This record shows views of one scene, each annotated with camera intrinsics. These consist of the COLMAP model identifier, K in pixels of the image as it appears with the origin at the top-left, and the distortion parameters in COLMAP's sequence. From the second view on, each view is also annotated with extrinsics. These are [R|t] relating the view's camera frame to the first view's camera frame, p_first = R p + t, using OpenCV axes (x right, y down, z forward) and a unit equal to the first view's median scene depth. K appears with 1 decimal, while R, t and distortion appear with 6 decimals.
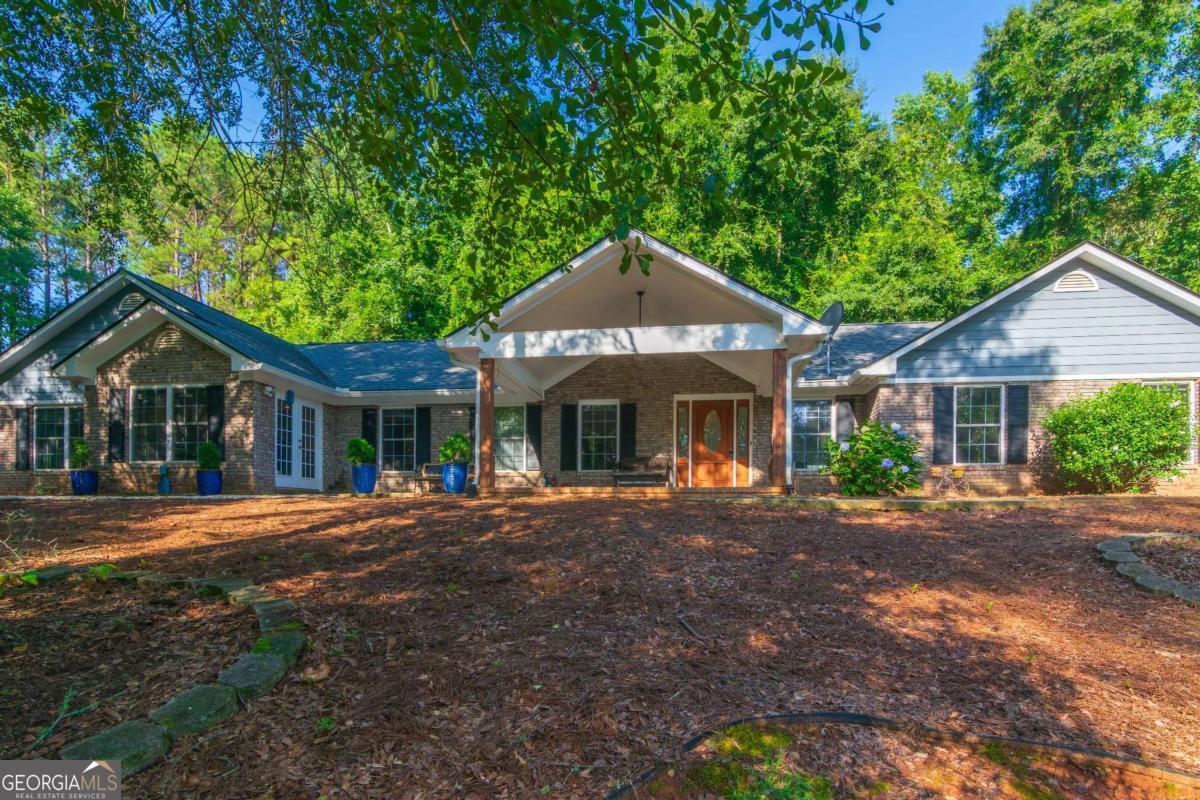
lens RADIAL K [[580.8, 0, 603.4], [0, 580.8, 506.9], [0, 0, 1]] dist [-0.009207, -0.000131]
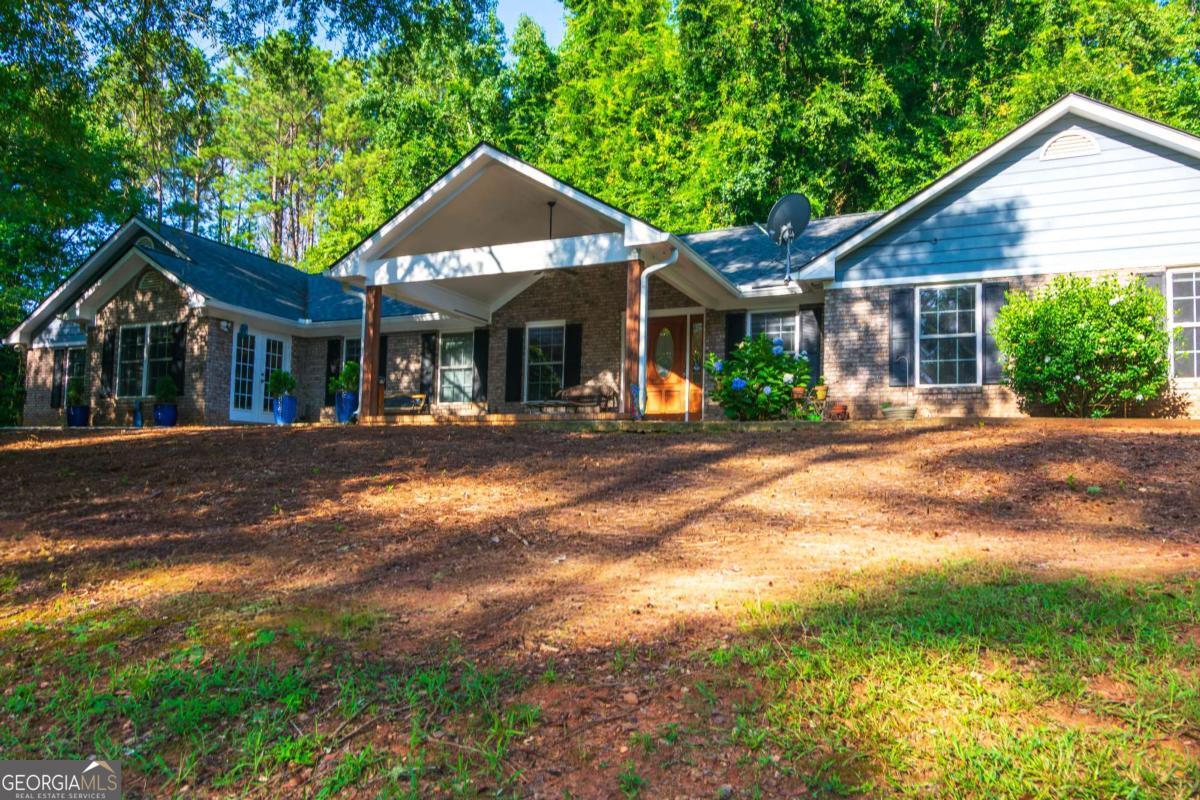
lens RADIAL K [[795.9, 0, 600.0], [0, 795.9, 400.0], [0, 0, 1]] dist [-0.006854, -0.004299]
pose [[0.958583, -0.011733, -0.284570, 0.408227], [-0.010970, 0.996889, -0.078054, 0.027247], [0.284601, 0.077943, 0.955472, -0.117590]]
